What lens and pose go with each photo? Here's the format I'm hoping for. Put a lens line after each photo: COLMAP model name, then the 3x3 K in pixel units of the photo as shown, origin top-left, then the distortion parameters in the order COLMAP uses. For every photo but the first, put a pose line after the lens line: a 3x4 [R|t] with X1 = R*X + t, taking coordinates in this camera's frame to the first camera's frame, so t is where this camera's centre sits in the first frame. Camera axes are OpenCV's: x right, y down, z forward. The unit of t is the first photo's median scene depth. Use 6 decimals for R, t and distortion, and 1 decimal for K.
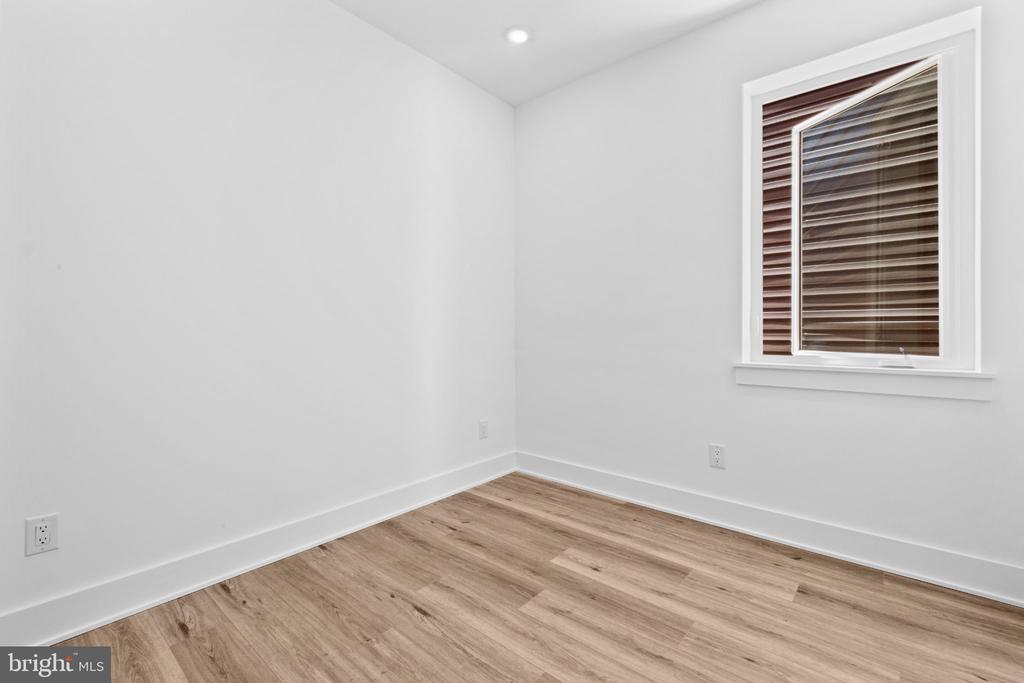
lens RADIAL K [[419.2, 0, 513.2], [0, 419.2, 324.9], [0, 0, 1]] dist [-0.000379, -0.000459]
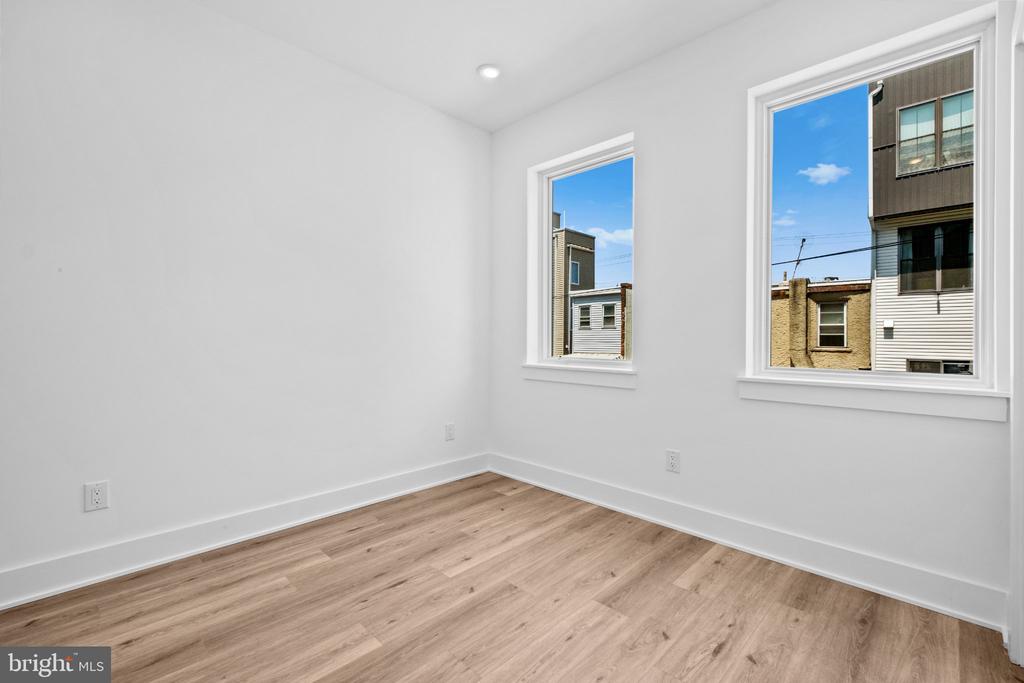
lens RADIAL K [[451.5, 0, 514.4], [0, 451.5, 336.4], [0, 0, 1]] dist [0.002990, -0.000934]
pose [[0.994052, 0.007598, -0.108638, 0.207391], [-0.007421, 0.999970, 0.002033, -0.002286], [0.108650, -0.001215, 0.994079, -0.167530]]
